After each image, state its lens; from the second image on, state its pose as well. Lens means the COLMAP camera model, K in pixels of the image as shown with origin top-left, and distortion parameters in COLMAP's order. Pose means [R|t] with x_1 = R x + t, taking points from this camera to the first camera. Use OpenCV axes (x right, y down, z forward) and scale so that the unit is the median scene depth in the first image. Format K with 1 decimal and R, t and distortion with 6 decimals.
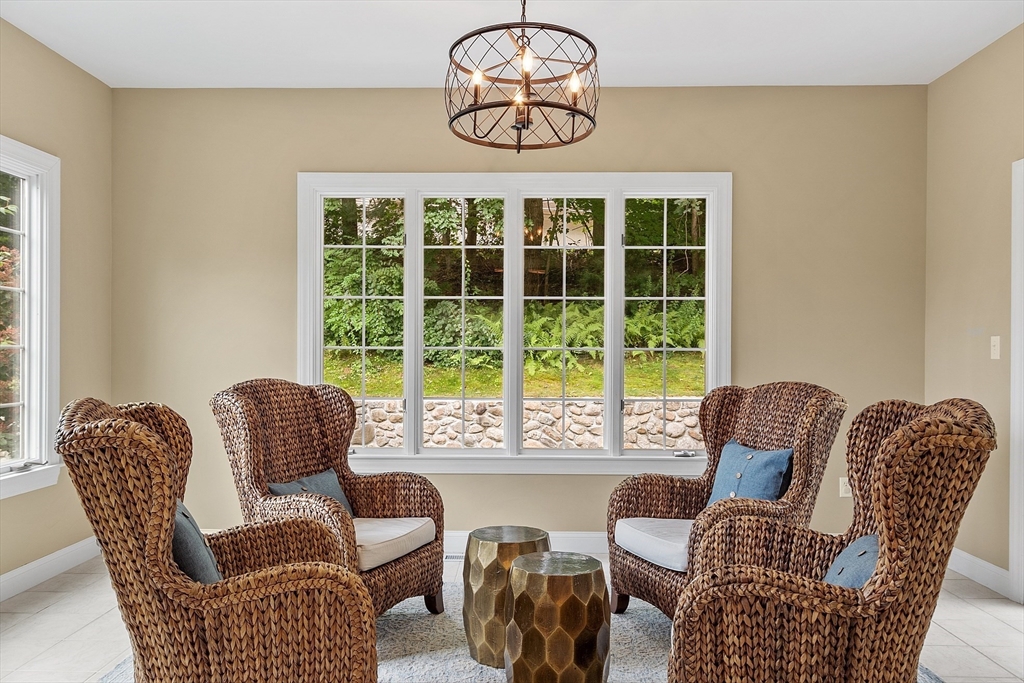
lens RADIAL K [[781.3, 0, 510.1], [0, 781.3, 343.3], [0, 0, 1]] dist [0.008578, -0.005979]
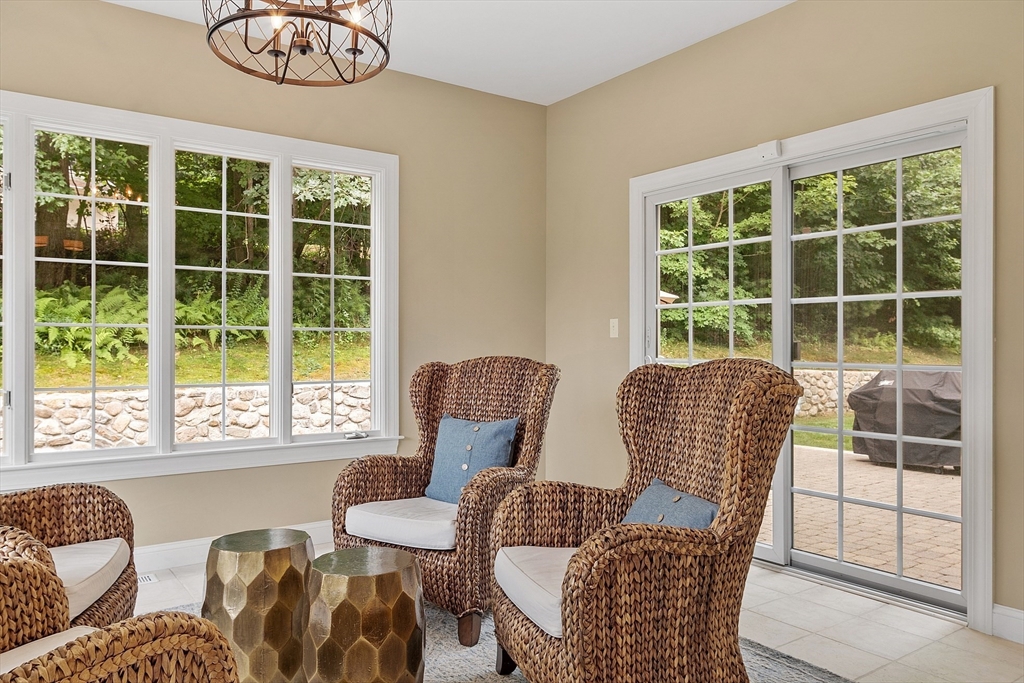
lens RADIAL K [[740.9, 0, 512.0], [0, 740.9, 337.8], [0, 0, 1]] dist [0.012662, -0.009526]
pose [[0.805940, 0.003212, 0.591989, -0.302873], [-0.002849, 0.999995, -0.001548, 0.035430], [-0.591991, -0.000439, 0.805945, 0.245183]]
